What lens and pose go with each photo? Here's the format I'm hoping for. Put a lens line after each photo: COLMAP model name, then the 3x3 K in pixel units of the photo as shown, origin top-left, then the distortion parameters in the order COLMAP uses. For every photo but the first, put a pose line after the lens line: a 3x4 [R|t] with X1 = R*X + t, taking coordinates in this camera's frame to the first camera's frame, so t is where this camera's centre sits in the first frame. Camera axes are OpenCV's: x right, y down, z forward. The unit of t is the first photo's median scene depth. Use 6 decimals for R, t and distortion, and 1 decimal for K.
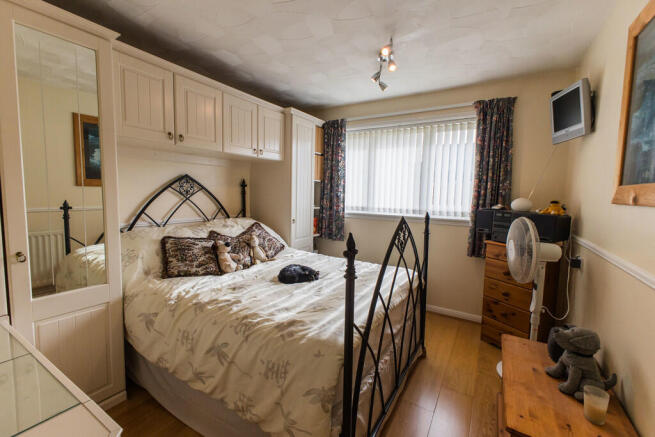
lens RADIAL K [[283.5, 0, 326.9], [0, 283.5, 215.9], [0, 0, 1]] dist [0.020739, -0.007465]
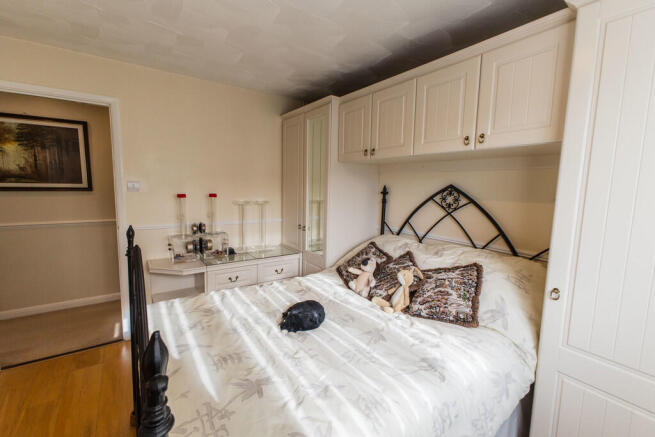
lens RADIAL K [[283.5, 0, 326.9], [0, 283.5, 215.9], [0, 0, 1]] dist [0.020739, -0.007465]
pose [[-0.414986, 0.066338, -0.907406, 0.421440], [-0.112752, 0.985900, 0.123642, -0.120017], [0.902814, 0.153622, -0.401655, 1.038434]]
